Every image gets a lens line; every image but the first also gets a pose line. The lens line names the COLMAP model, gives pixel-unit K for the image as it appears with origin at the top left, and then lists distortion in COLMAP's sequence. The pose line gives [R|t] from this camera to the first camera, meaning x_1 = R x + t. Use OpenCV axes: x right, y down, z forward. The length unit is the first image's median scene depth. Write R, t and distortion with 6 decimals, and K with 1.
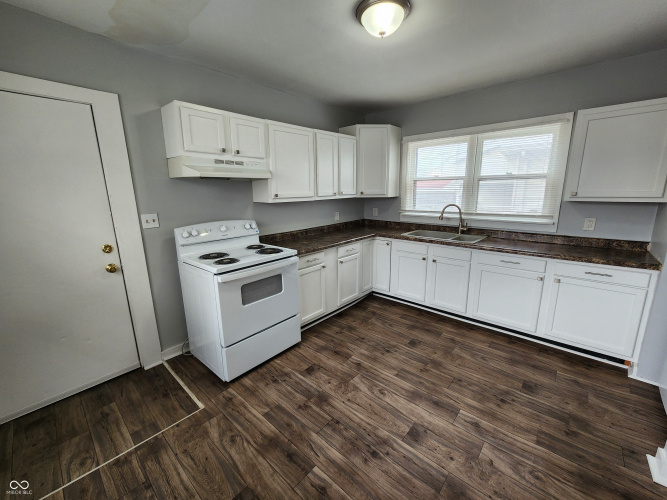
lens RADIAL K [[273.7, 0, 333.5], [0, 273.7, 250.0], [0, 0, 1]] dist [-0.001579, -0.000105]
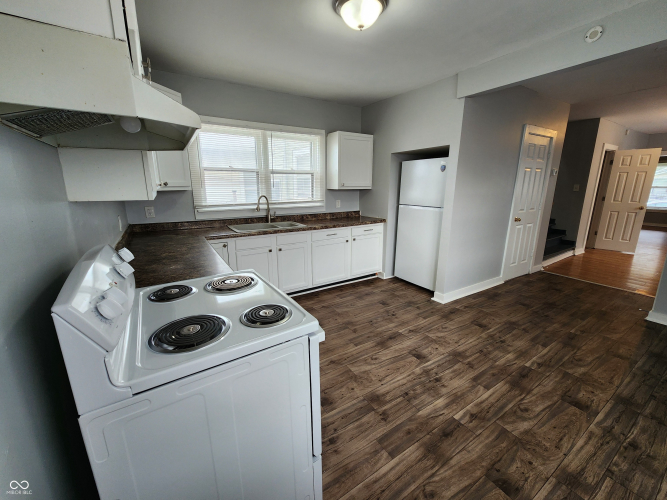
lens RADIAL K [[272.1, 0, 337.3], [0, 272.1, 245.6], [0, 0, 1]] dist [0.007974, -0.000526]
pose [[0.269934, -0.210178, 0.939660, -0.799201], [0.199138, 0.966973, 0.159081, -0.143428], [-0.942061, 0.144181, 0.302873, 0.701804]]
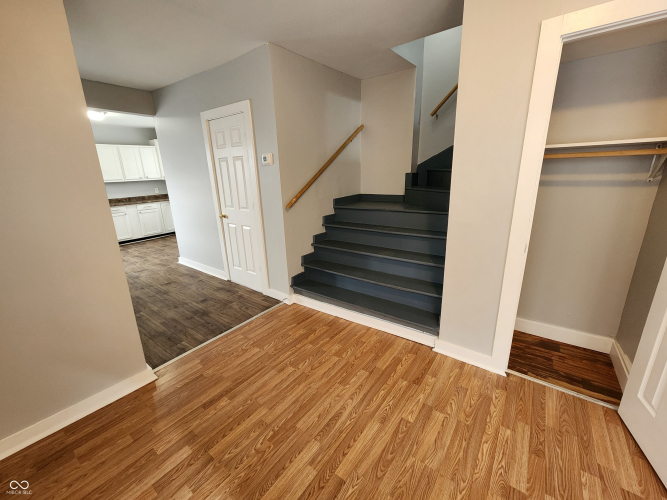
lens RADIAL K [[266.6, 0, 335.9], [0, 266.6, 258.2], [0, 0, 1]] dist [0.005854, -0.000092]
pose [[0.996052, -0.050760, 0.072825, 0.892059], [0.043135, 0.993776, 0.102711, 0.162866], [-0.077585, -0.099165, 0.992042, -0.767774]]
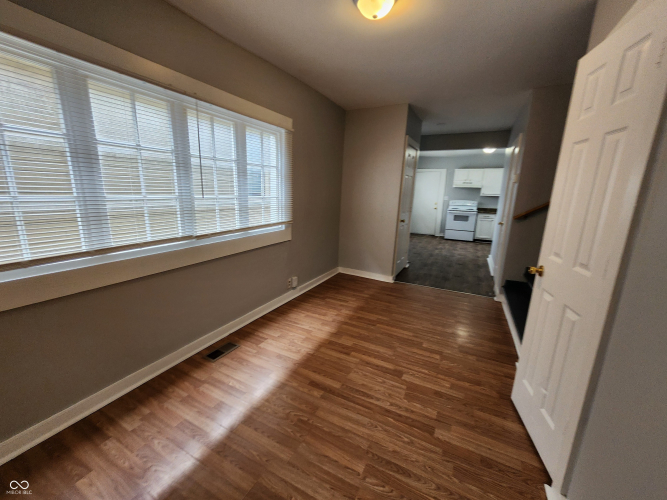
lens RADIAL K [[273.7, 0, 333.5], [0, 273.7, 250.0], [0, 0, 1]] dist [-0.001579, -0.000105]
pose [[0.262347, 0.220731, -0.939389, 1.428163], [-0.233975, 0.958988, 0.159993, 0.184489], [0.936178, 0.177820, 0.303234, -0.818017]]
